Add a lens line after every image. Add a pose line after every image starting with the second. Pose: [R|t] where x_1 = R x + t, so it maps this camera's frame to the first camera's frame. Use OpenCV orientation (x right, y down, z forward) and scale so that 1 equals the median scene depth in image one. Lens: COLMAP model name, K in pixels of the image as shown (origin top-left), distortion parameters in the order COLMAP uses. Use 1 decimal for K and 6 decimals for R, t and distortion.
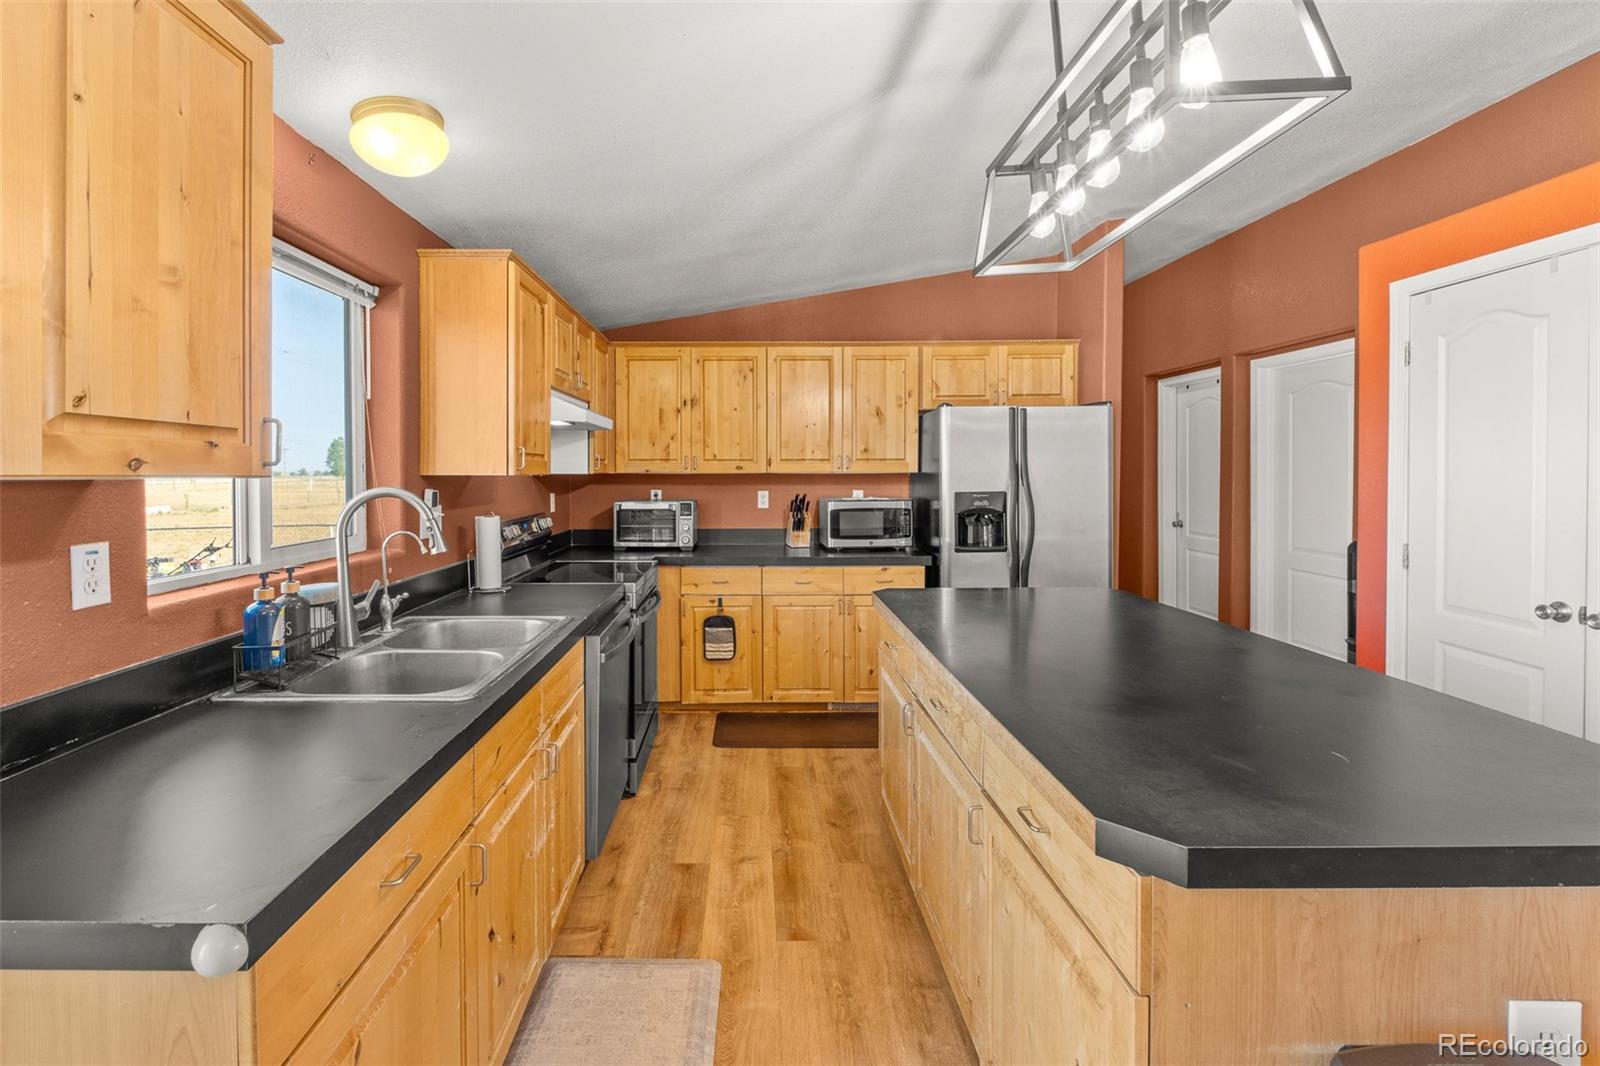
lens RADIAL K [[692.3, 0, 750.8], [0, 692.3, 478.2], [0, 0, 1]] dist [-0.006635, 0.000317]
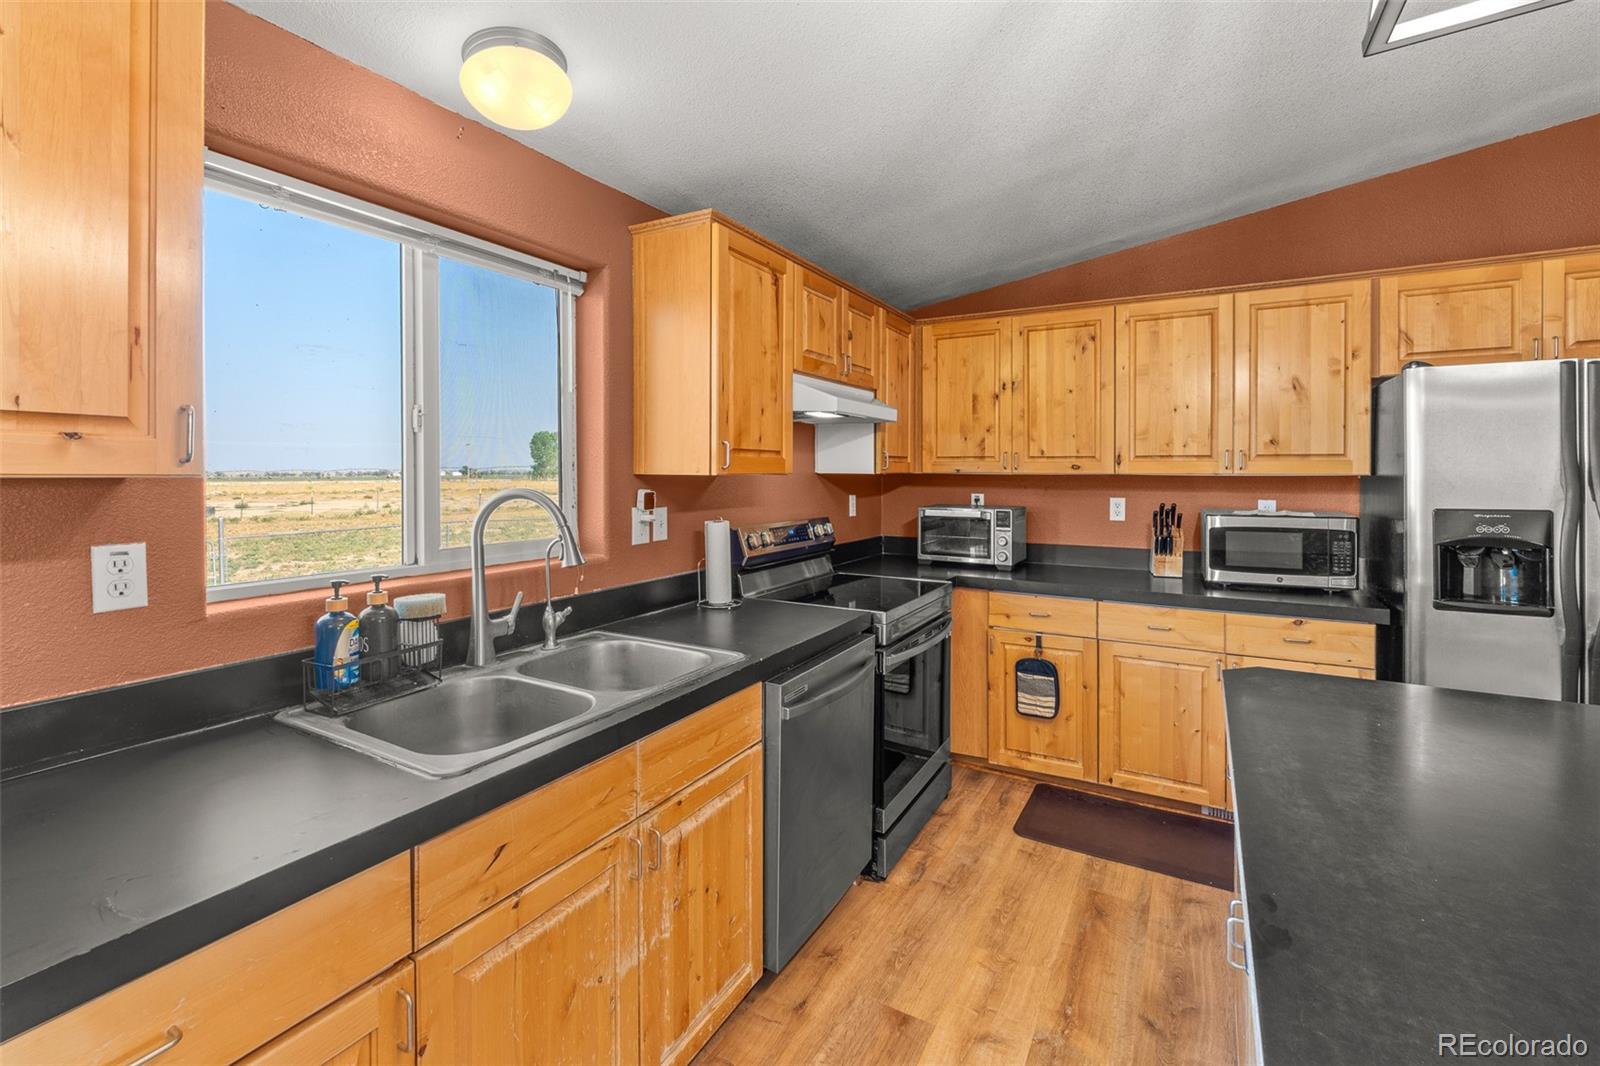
lens RADIAL K [[694.7, 0, 805.4], [0, 694.7, 473.9], [0, 0, 1]] dist [-0.004531, -0.000349]
pose [[0.872002, 0.006445, -0.489459, 0.112673], [-0.009299, 0.999951, -0.003400, -0.002679], [0.489414, 0.007516, 0.872019, 0.208781]]
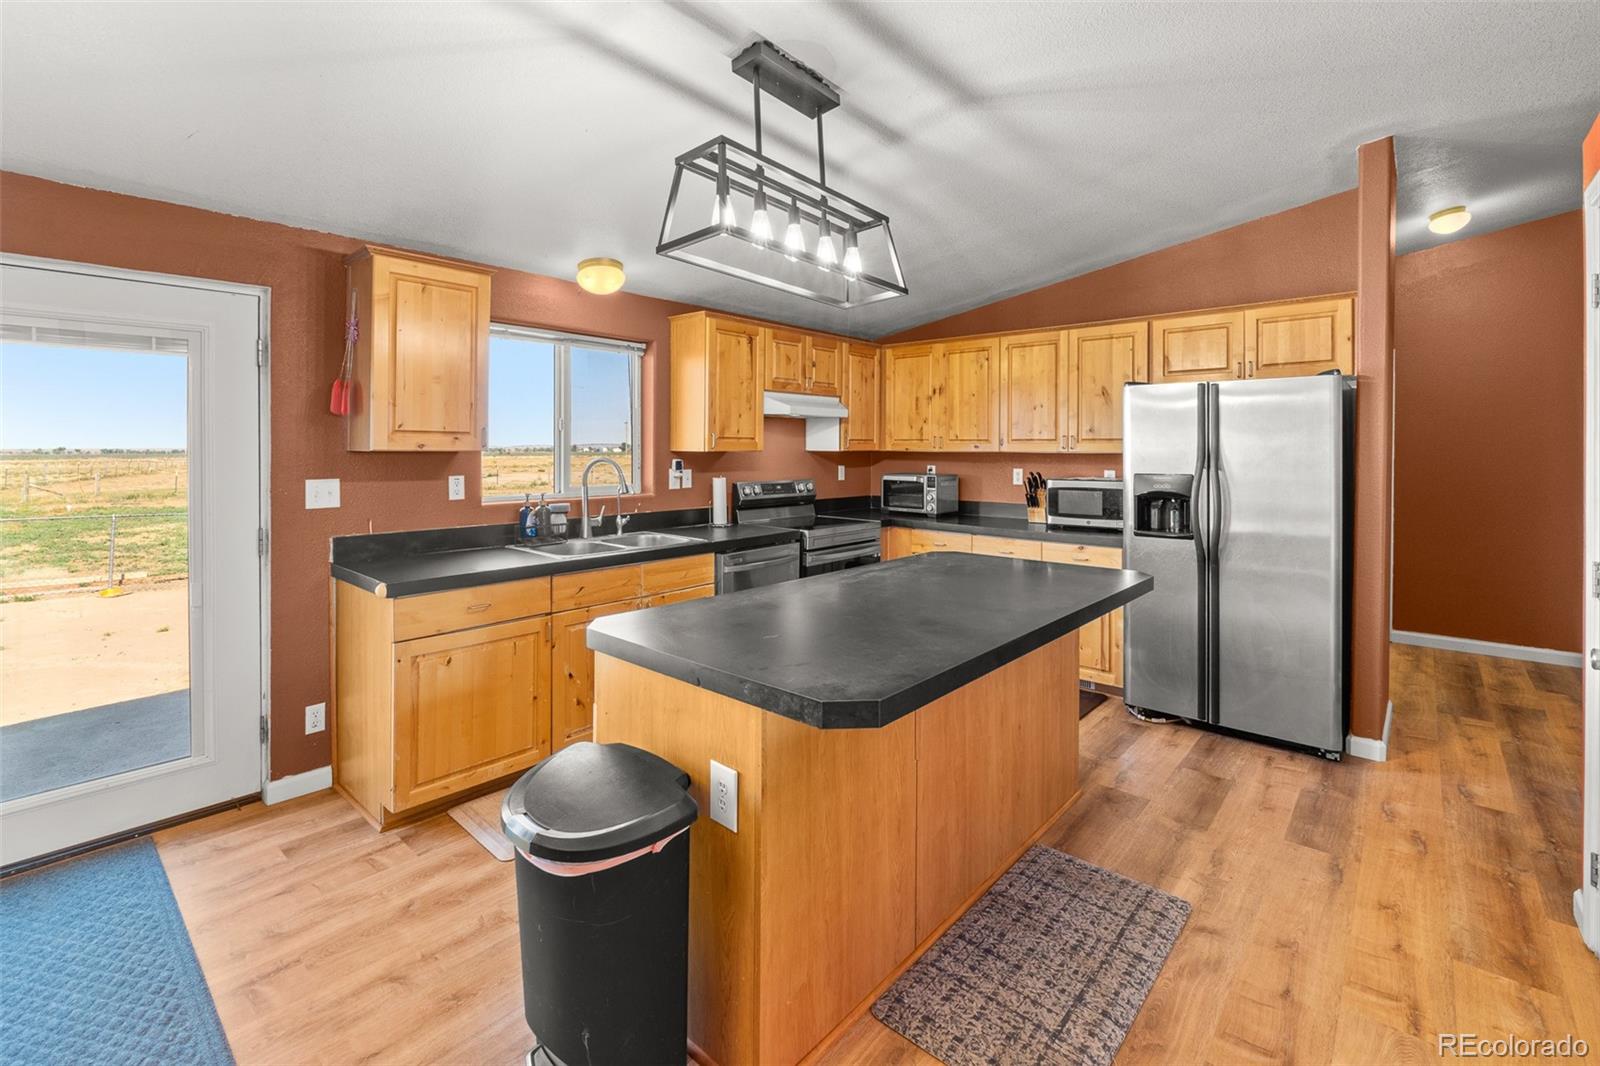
lens RADIAL K [[702.2, 0, 804.6], [0, 702.2, 449.7], [0, 0, 1]] dist [-0.004126, -0.000681]
pose [[0.754123, 0.008199, -0.656682, 0.594298], [-0.013072, 0.999911, -0.002528, -0.004856], [0.656603, 0.010490, 0.754164, -0.047623]]
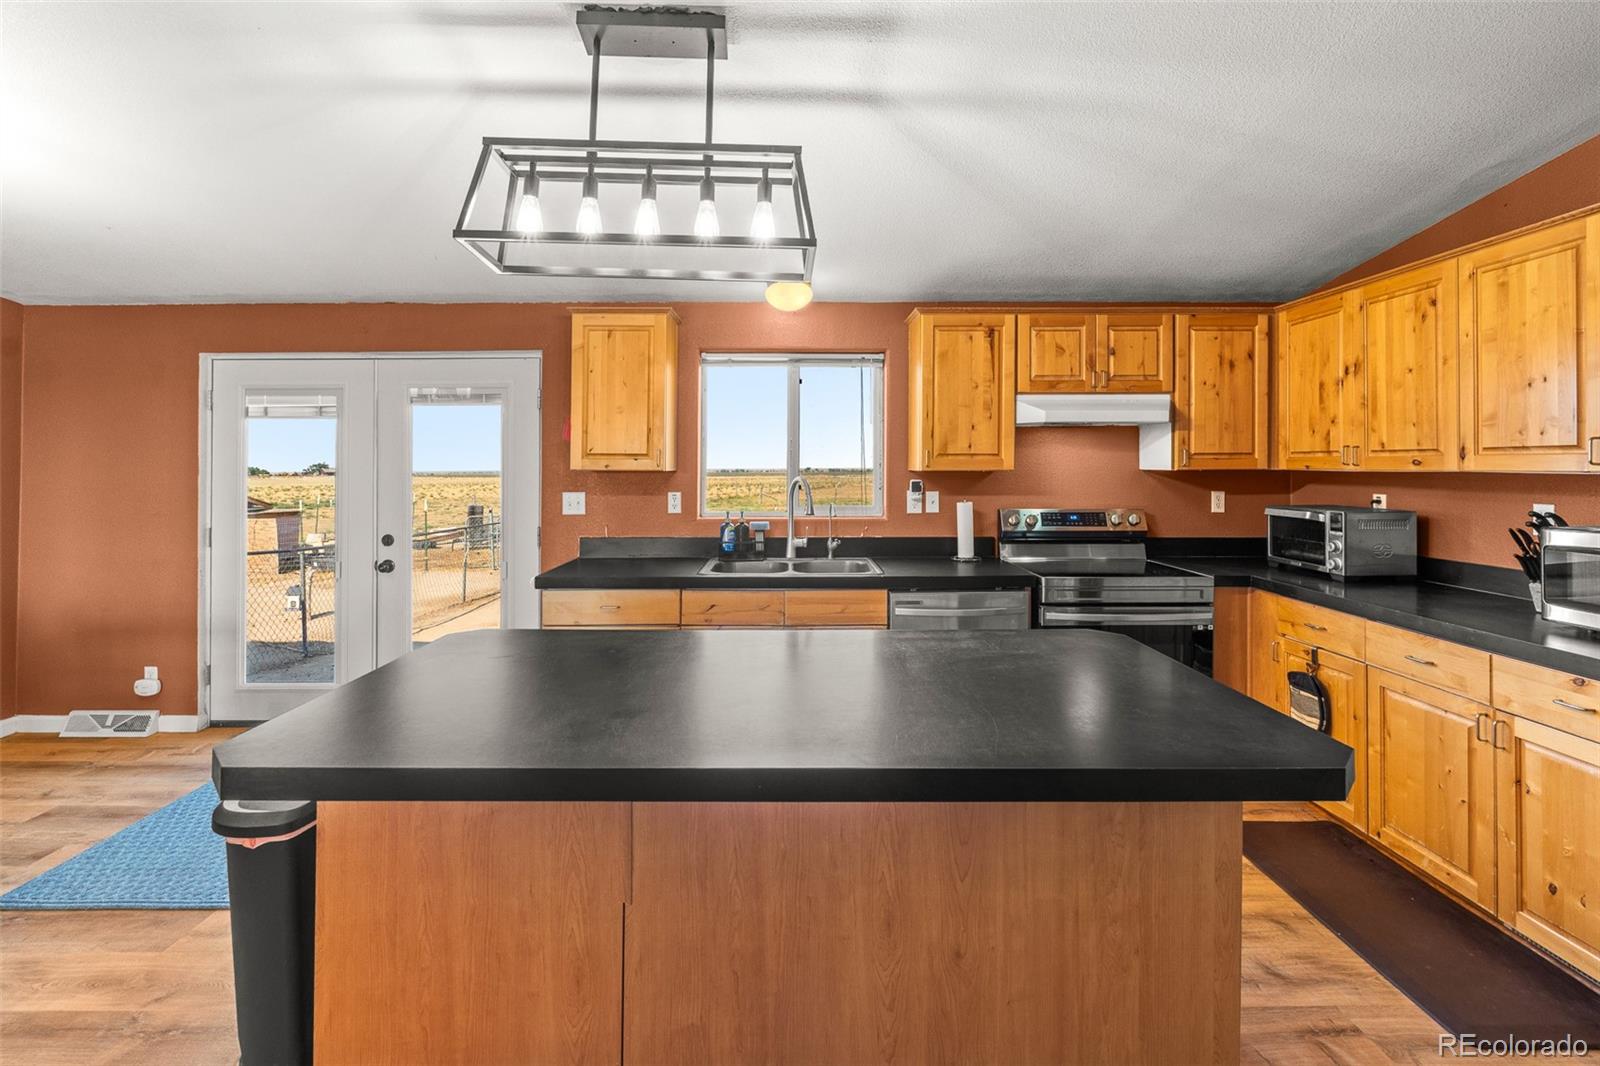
lens RADIAL K [[698.2, 0, 796.7], [0, 698.2, 465.3], [0, 0, 1]] dist [-0.003599, -0.000019]
pose [[0.011254, 0.002300, -0.999934, 0.689400], [-0.008965, 0.999957, 0.002199, -0.010942], [0.999896, 0.008940, 0.011274, 0.496856]]
